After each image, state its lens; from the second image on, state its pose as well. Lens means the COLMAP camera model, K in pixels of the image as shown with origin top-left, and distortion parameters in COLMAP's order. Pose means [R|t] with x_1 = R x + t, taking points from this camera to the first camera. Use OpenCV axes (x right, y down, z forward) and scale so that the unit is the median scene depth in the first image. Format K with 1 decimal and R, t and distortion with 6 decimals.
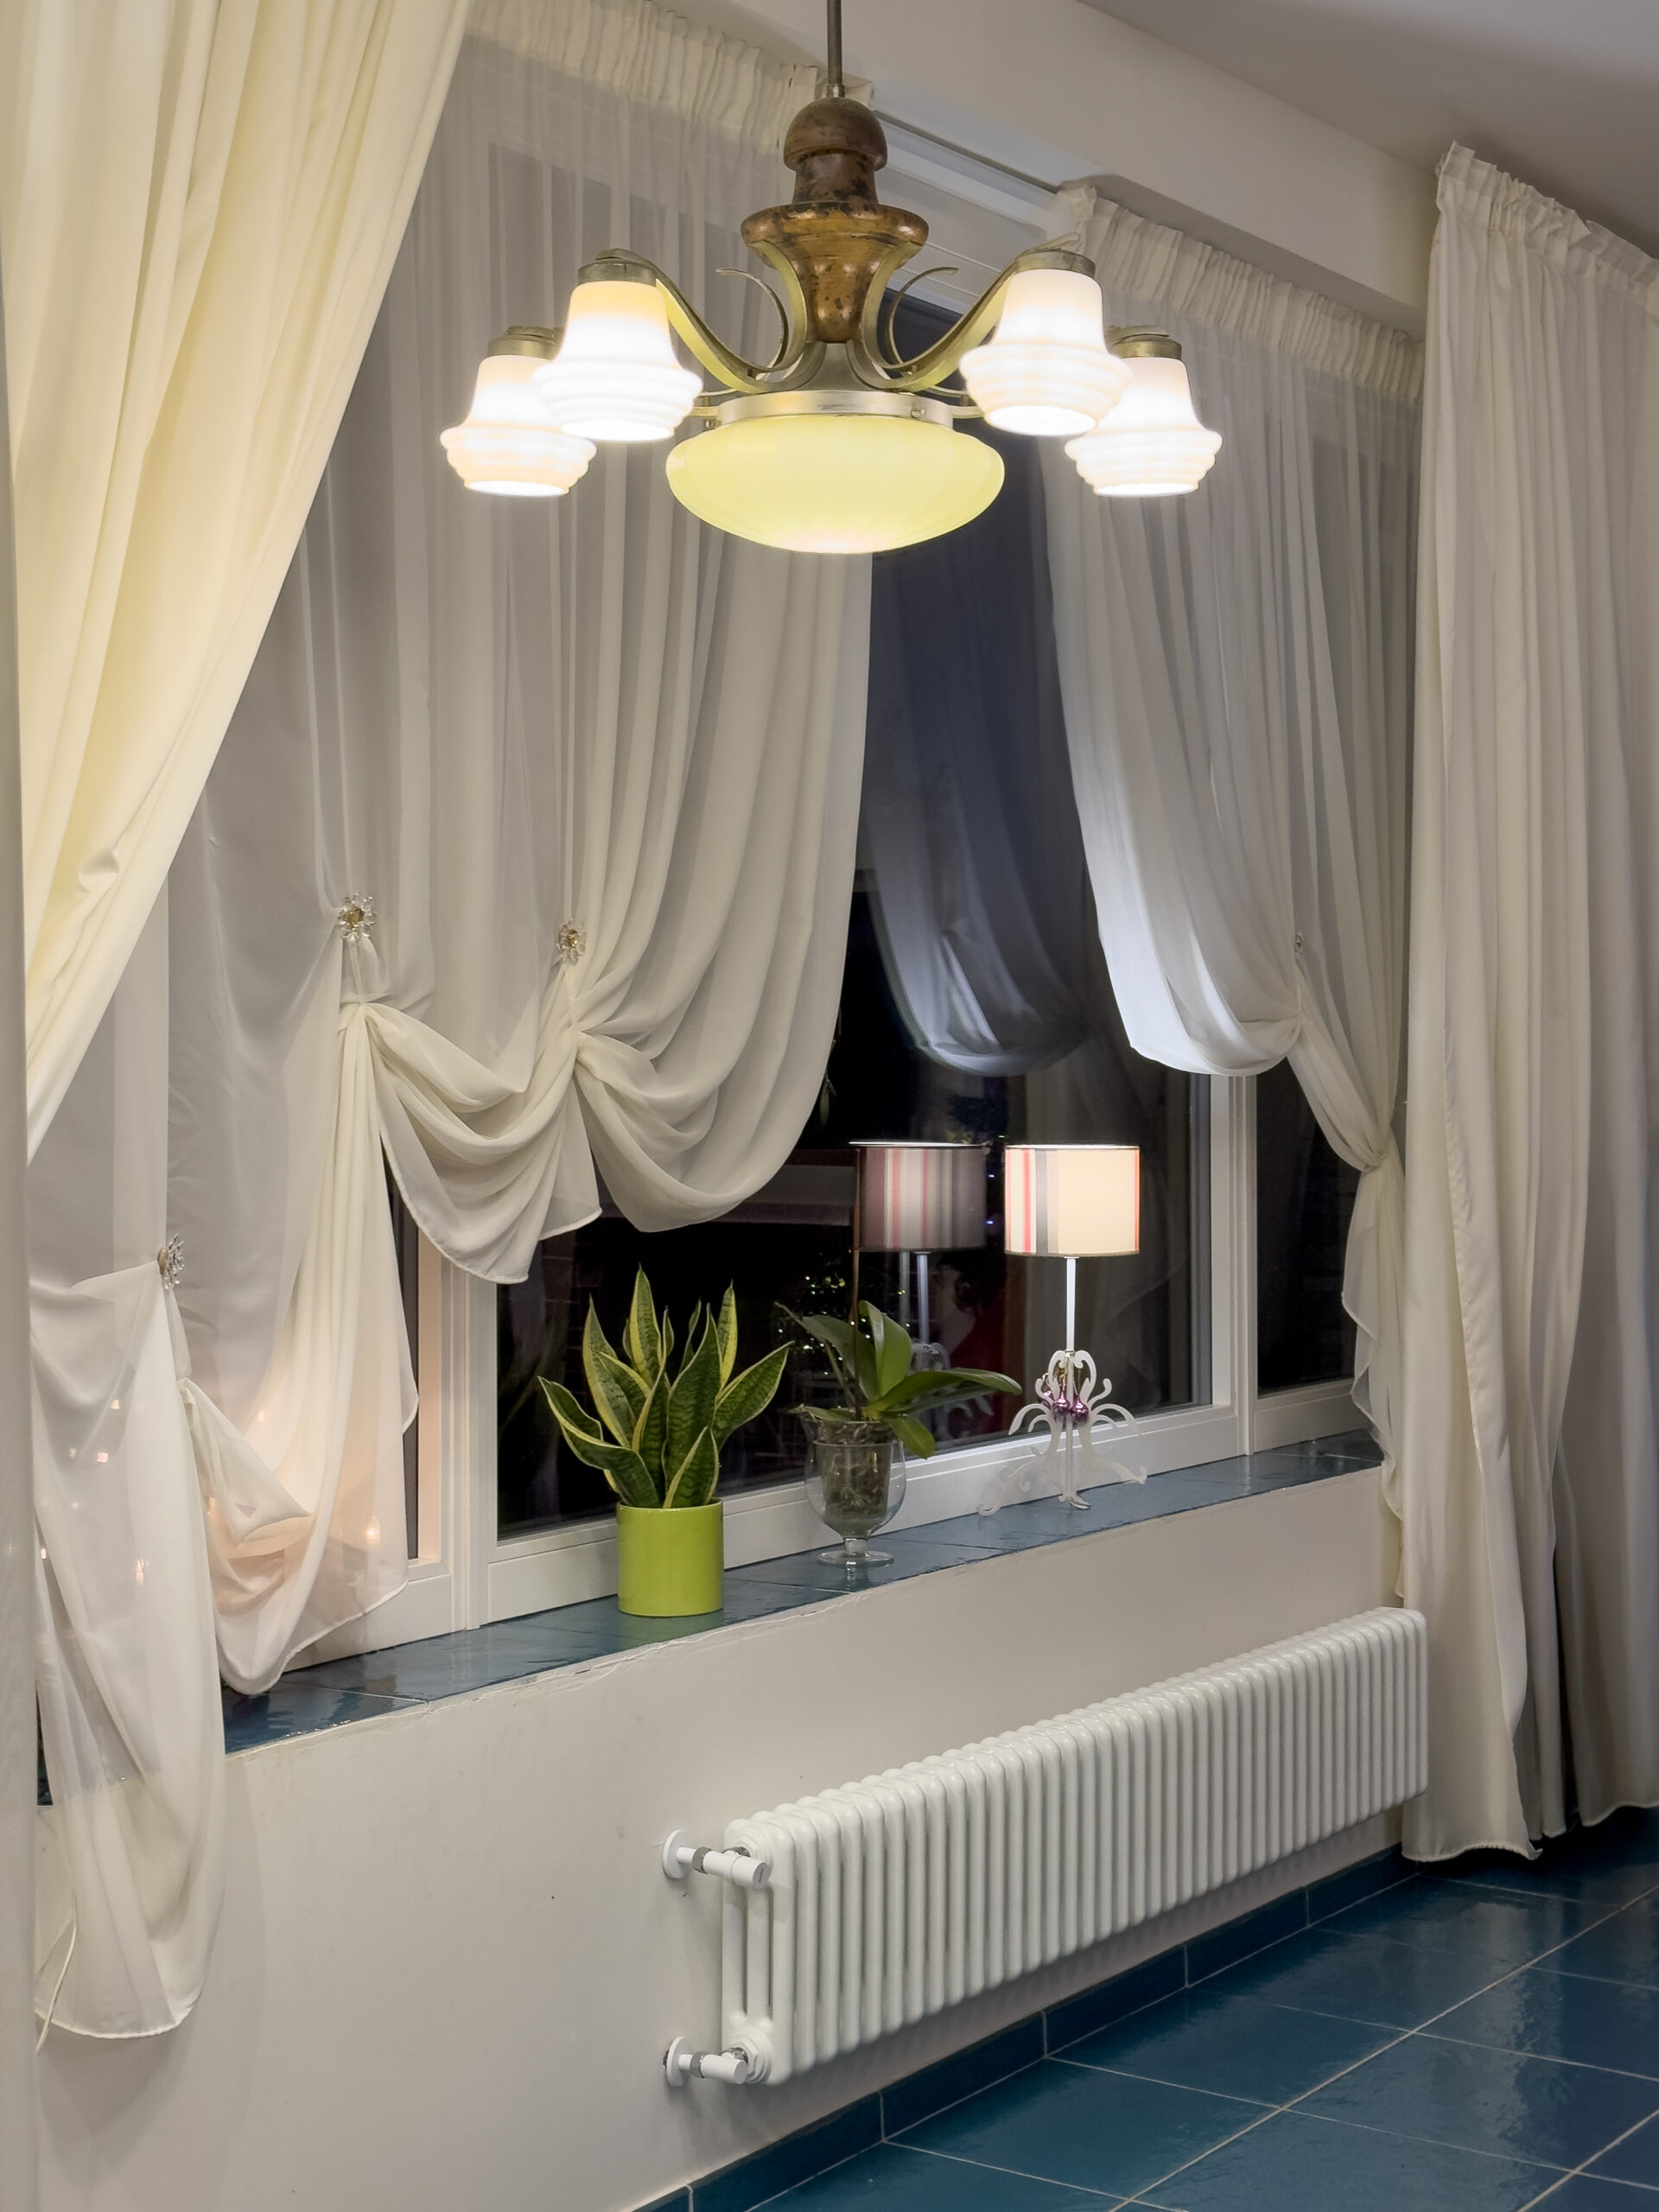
lens RADIAL K [[3133.5, 0, 829.5], [0, 3133.5, 1106.0], [0, 0, 1]] dist [0.146569, -0.036369]
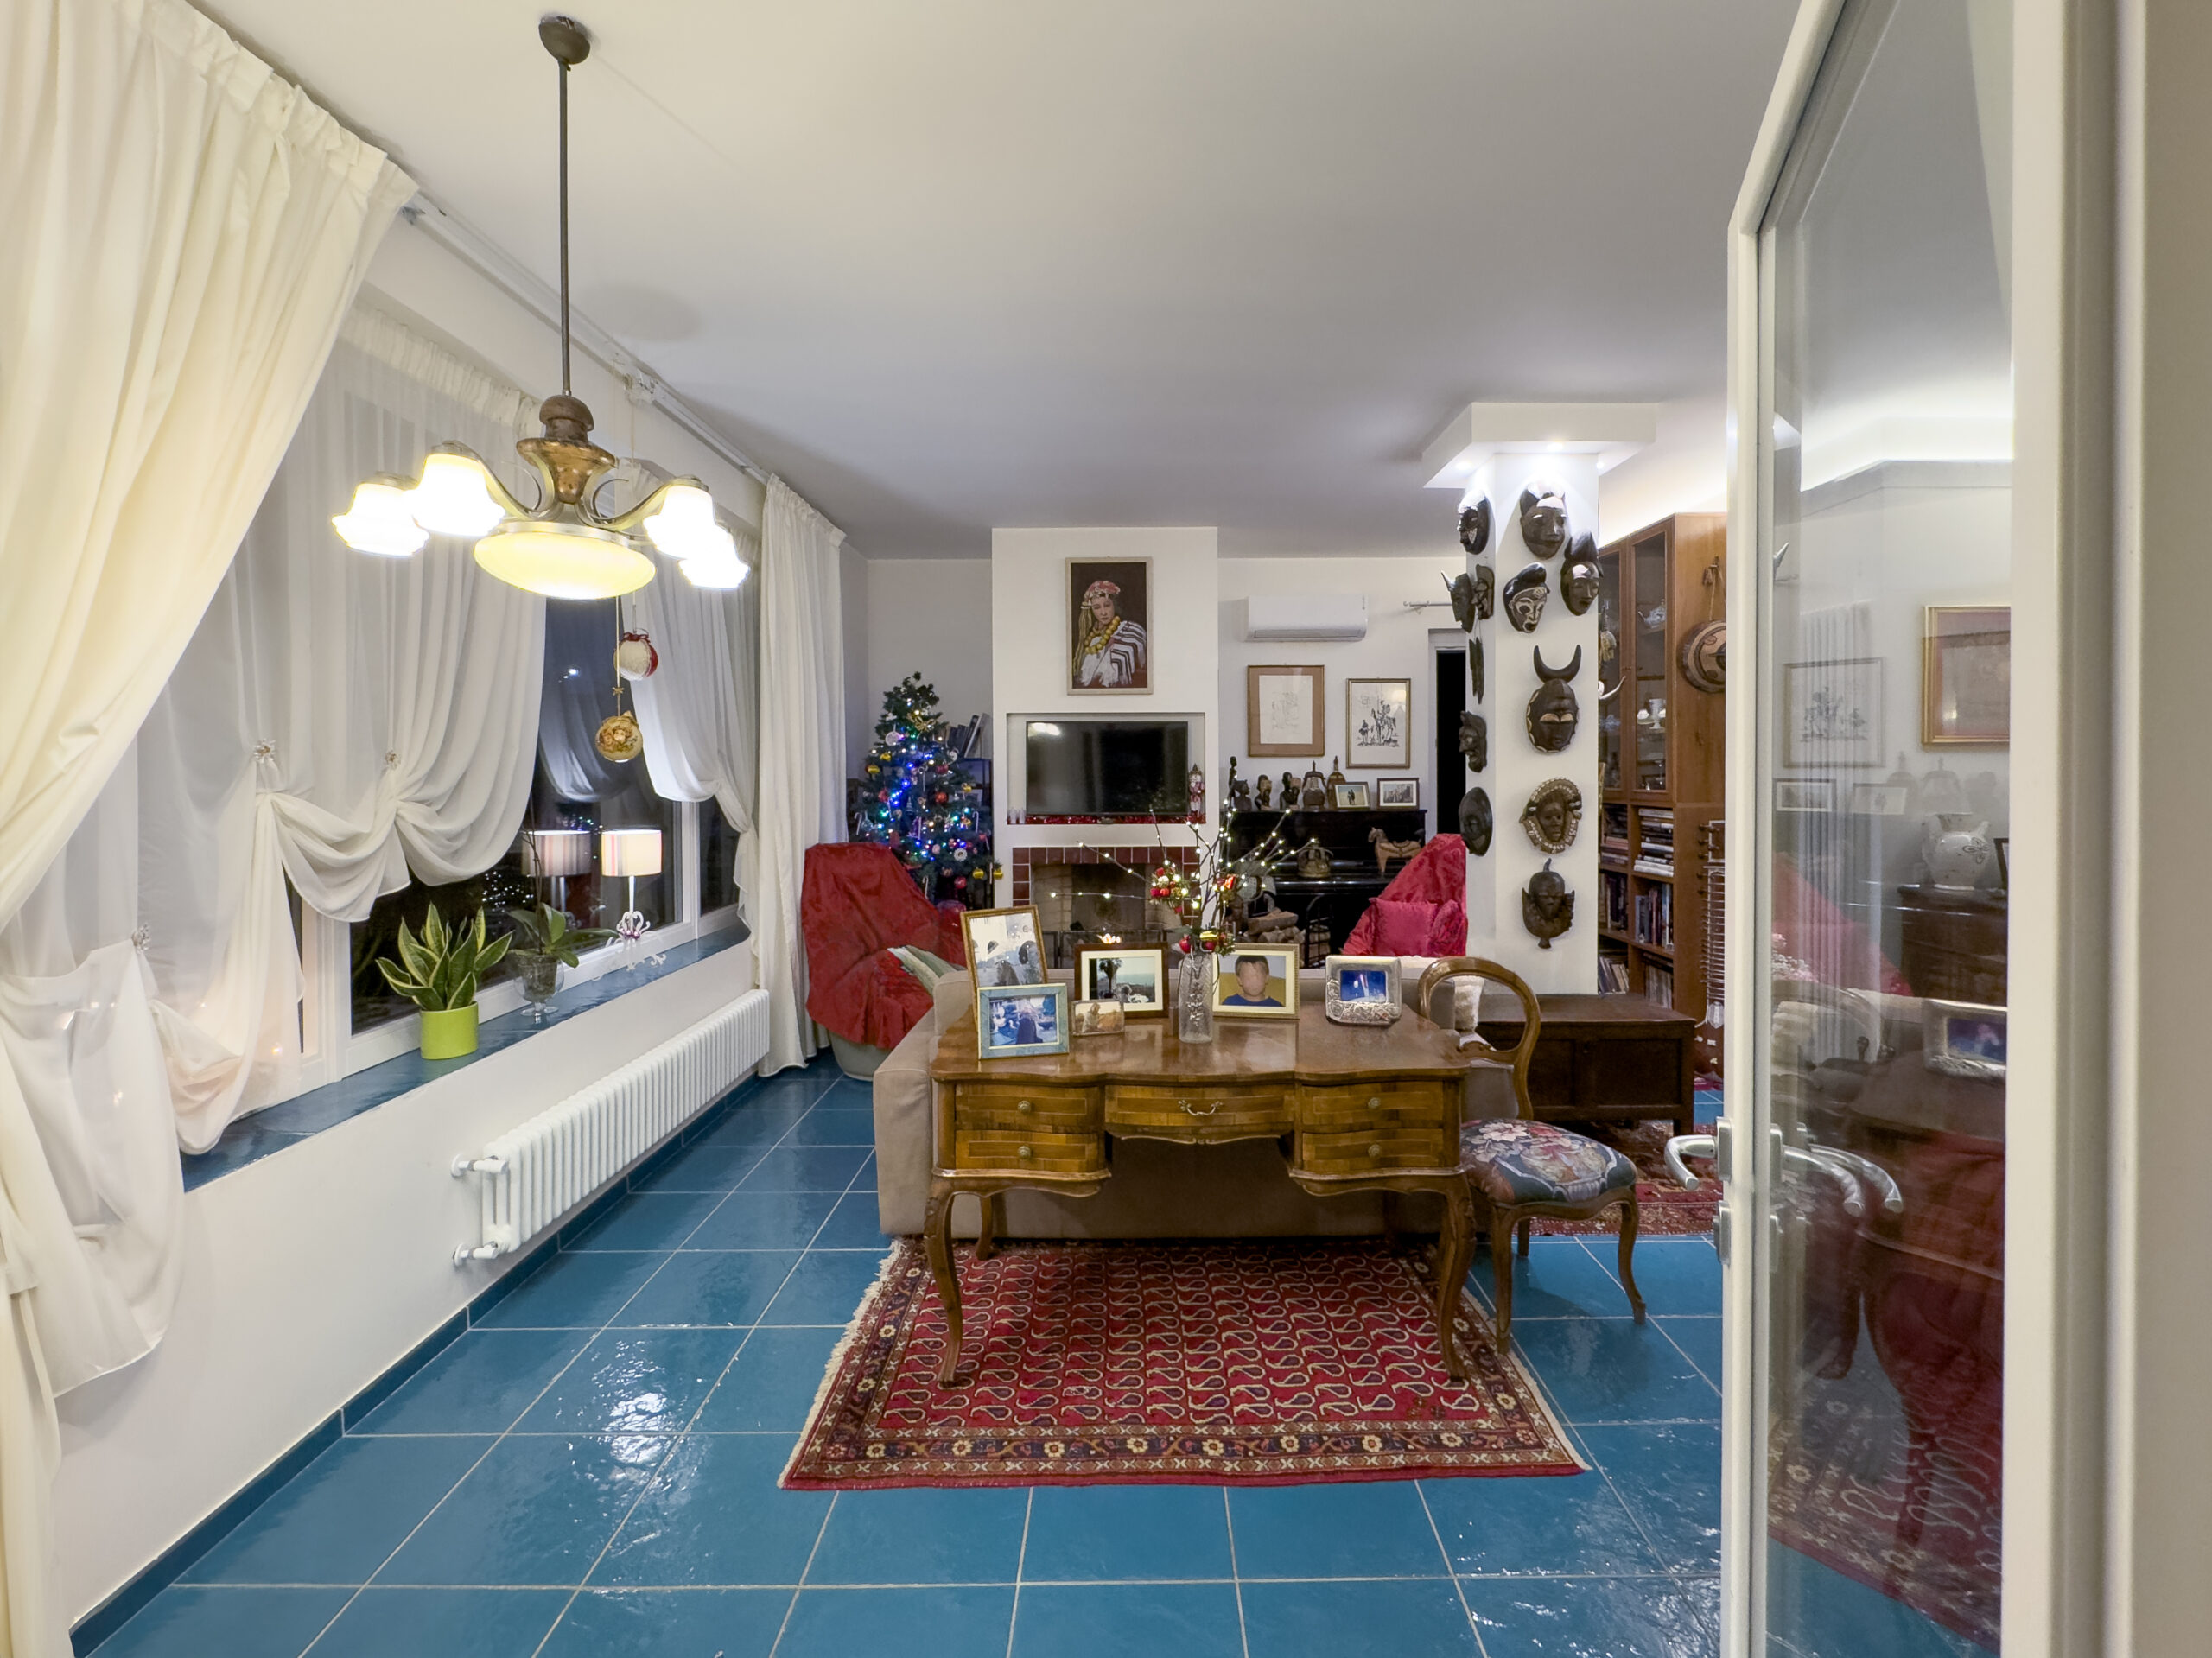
lens RADIAL K [[938.3, 0, 1131.6], [0, 938.3, 775.5], [0, 0, 1]] dist [-0.002224, 0.000299]
pose [[0.814647, -0.007479, 0.579910, -0.042273], [0.011409, 0.999930, -0.003132, -0.032763], [-0.579846, 0.009167, 0.814675, 0.174160]]
